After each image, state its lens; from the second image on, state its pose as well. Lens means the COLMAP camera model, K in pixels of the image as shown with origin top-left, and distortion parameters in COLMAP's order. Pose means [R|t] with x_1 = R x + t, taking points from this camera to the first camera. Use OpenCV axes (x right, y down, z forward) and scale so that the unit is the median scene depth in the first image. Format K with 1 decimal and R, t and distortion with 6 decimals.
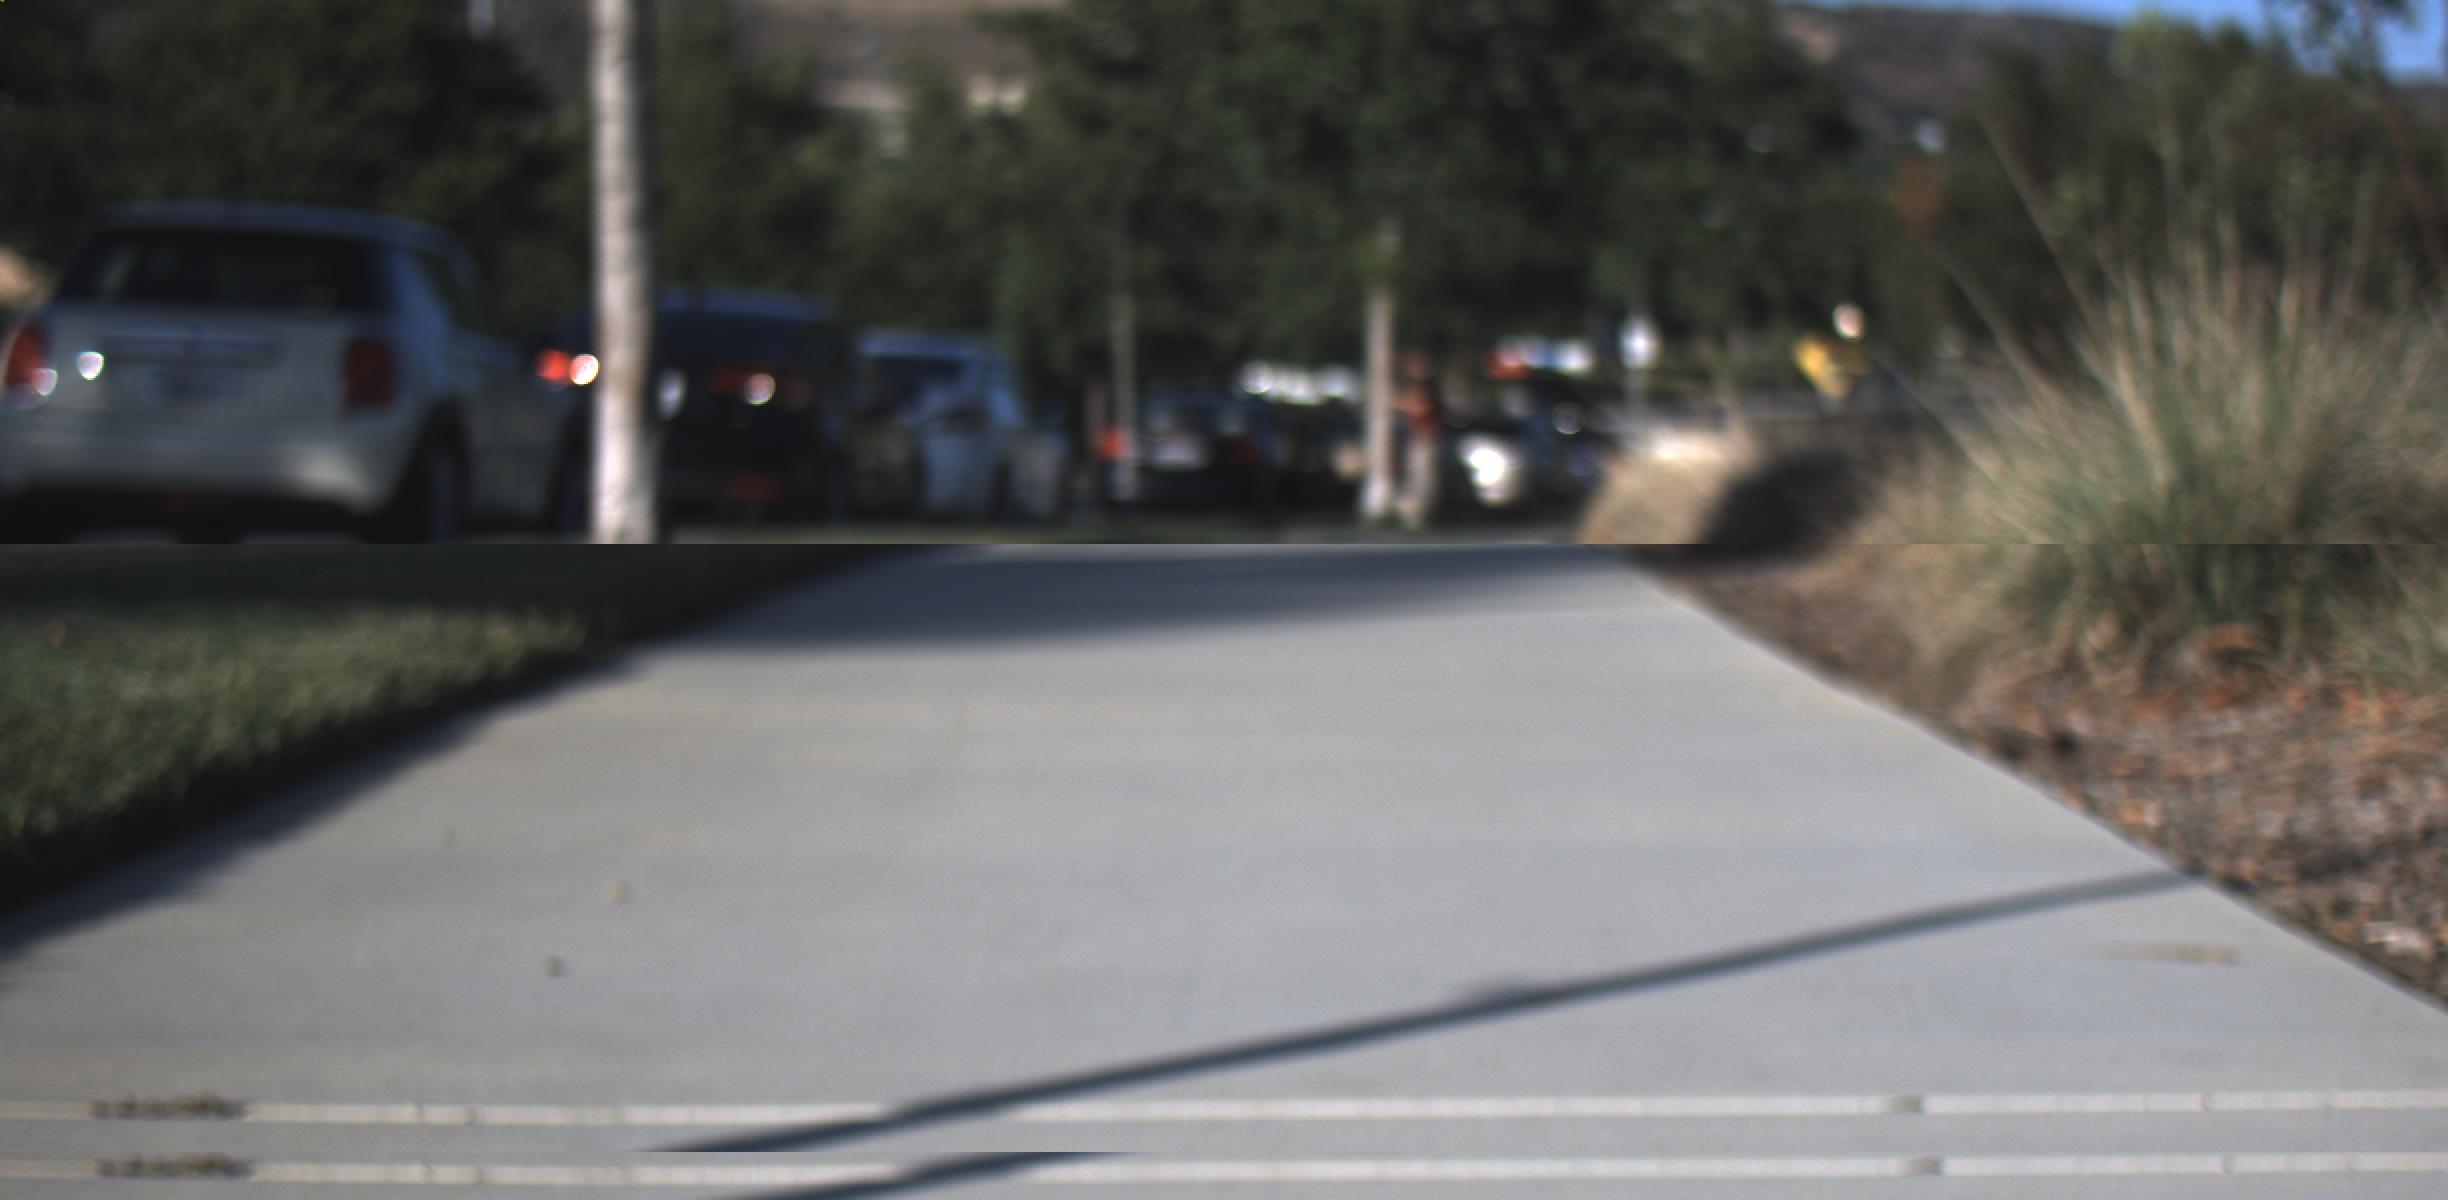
lens RADIAL K [[9508.6, 0, 1221.1], [0, 9508.6, 595.4], [0, 0, 1]] dist [0.823453, 0.000000]
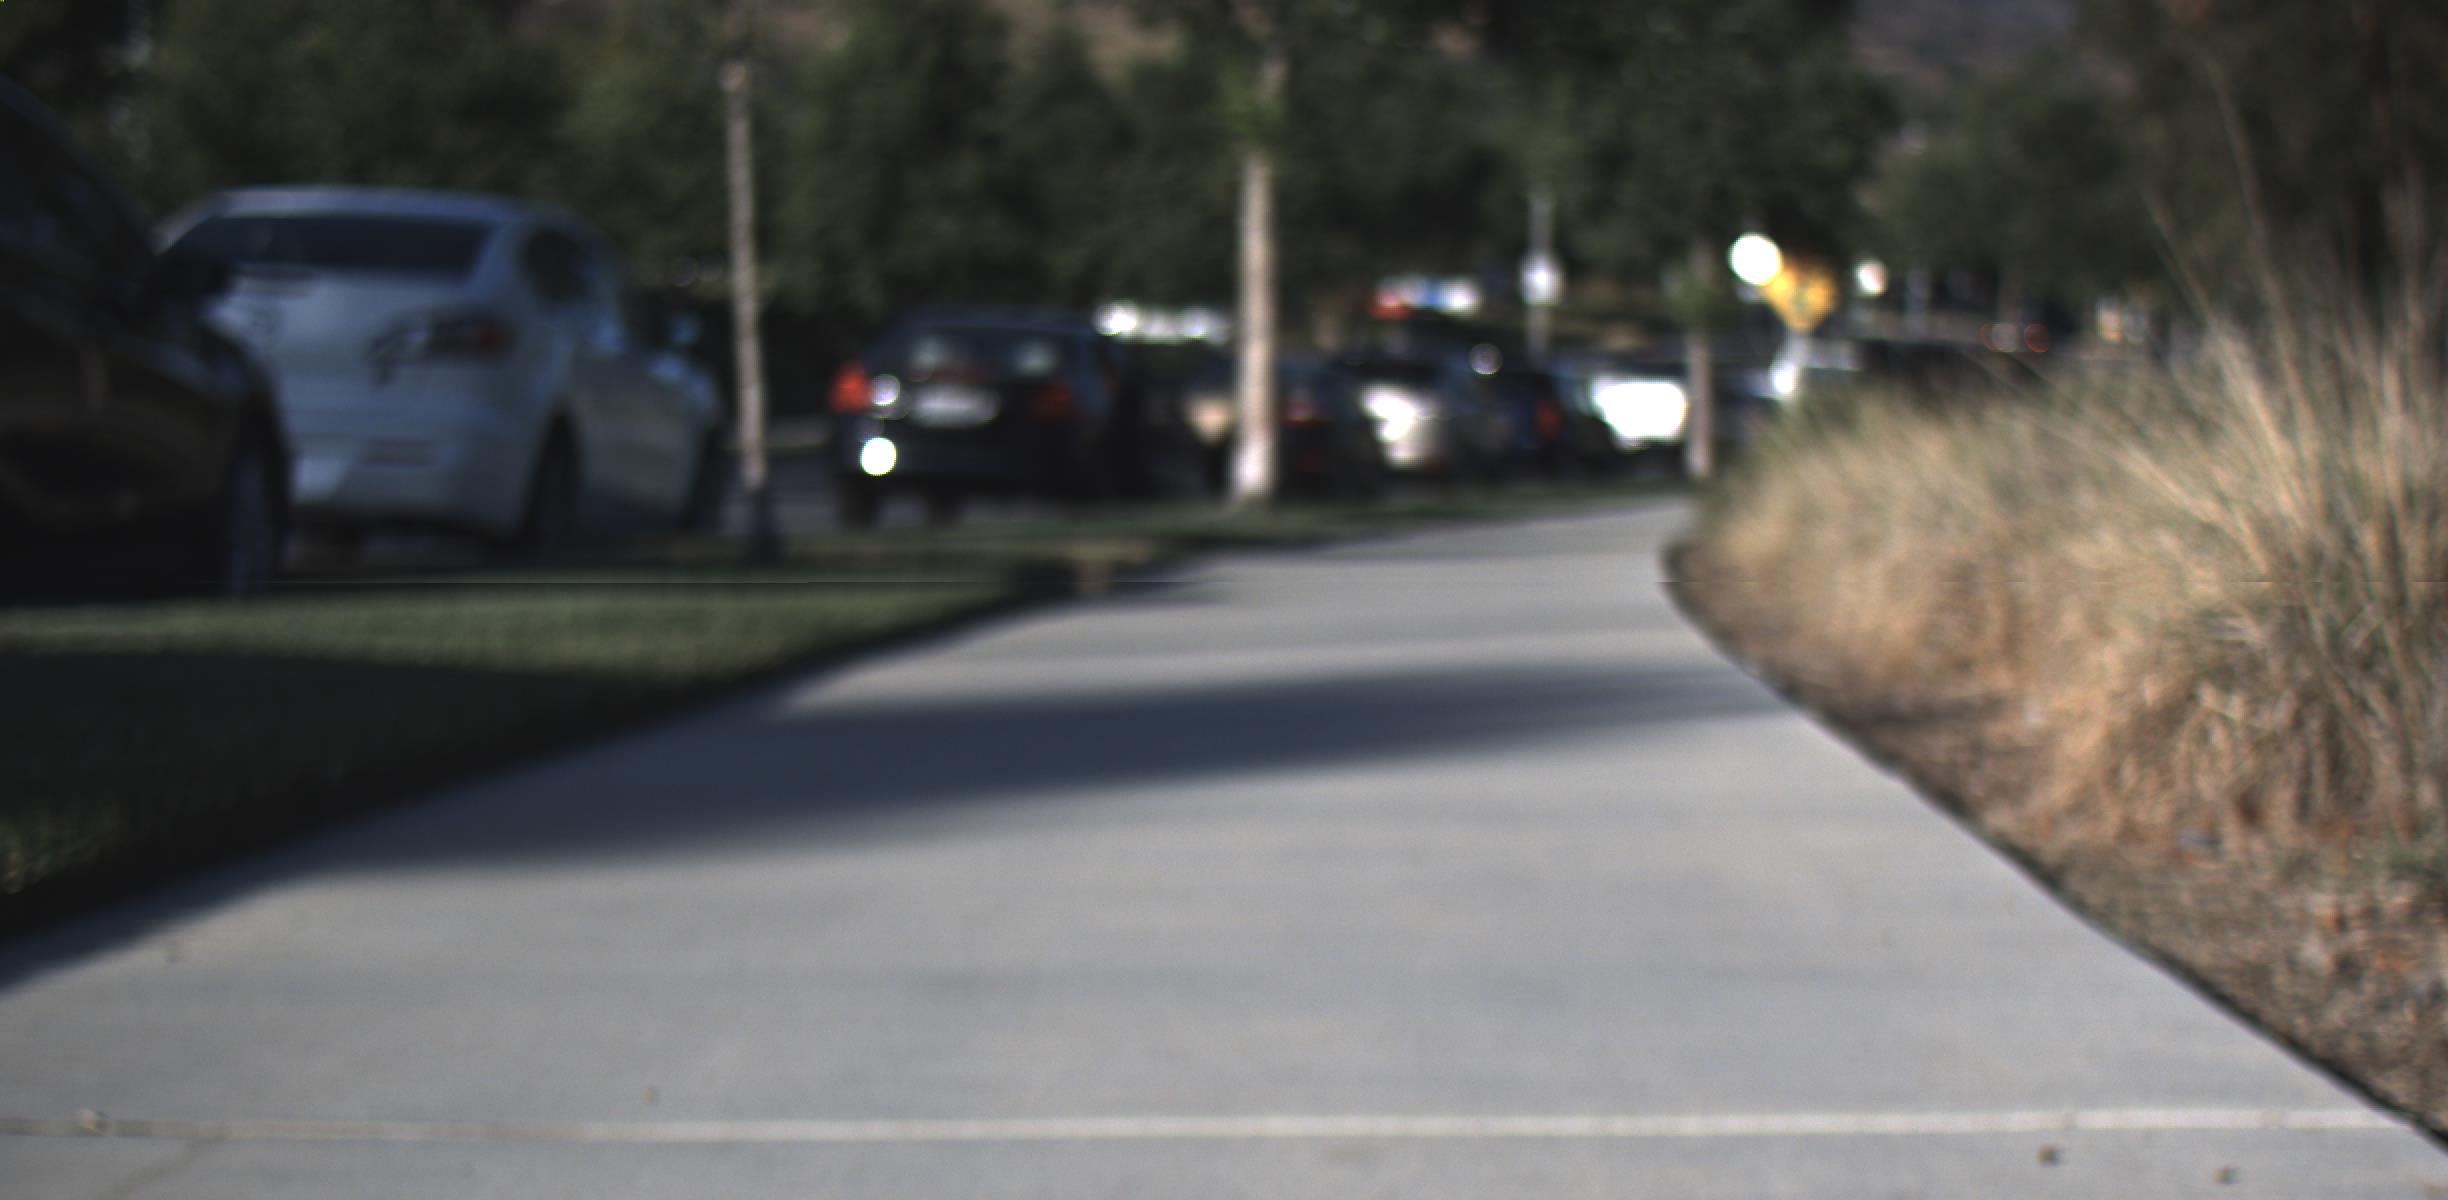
lens RADIAL K [[9508.6, 0, 1228.4], [0, 9508.6, 594.4], [0, 0, 1]] dist [0.823453, 0.000000]
pose [[0.999888, -0.002824, 0.014702, 0.004236], [0.002745, 0.999982, 0.005391, -0.004474], [-0.014717, -0.005350, 0.999877, 0.288583]]
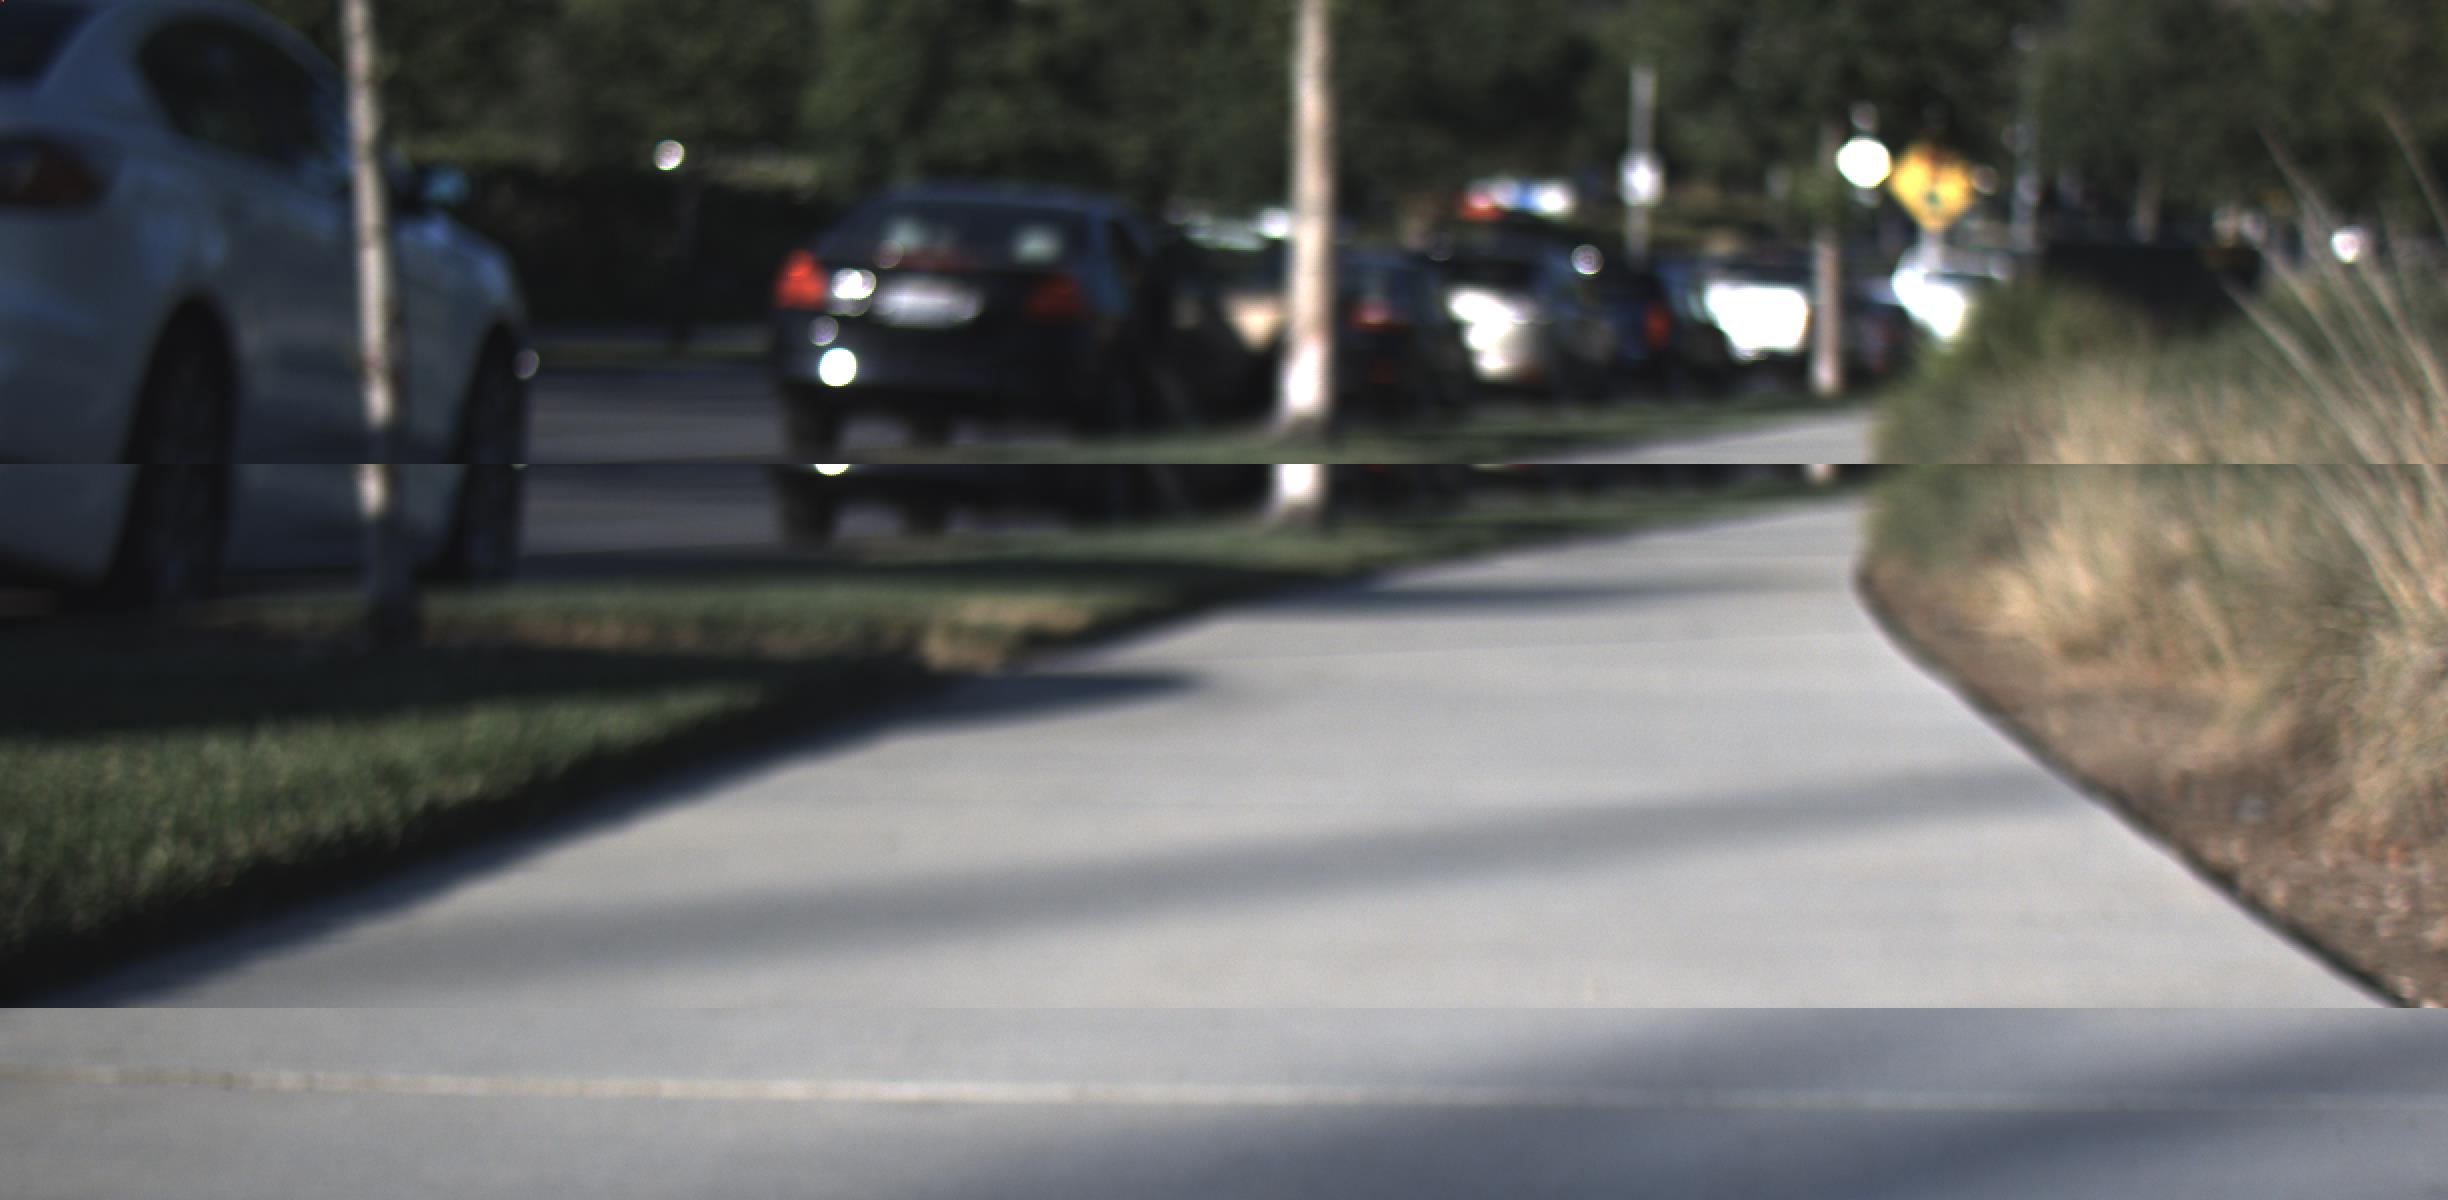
lens RADIAL K [[9508.6, 0, 1214.3], [0, 9508.6, 613.7], [0, 0, 1]] dist [0.823453, 0.000000]
pose [[0.999973, 0.006095, 0.004123, 0.007931], [-0.006166, 0.999830, 0.017356, -0.005892], [-0.004016, -0.017381, 0.999841, 0.406313]]
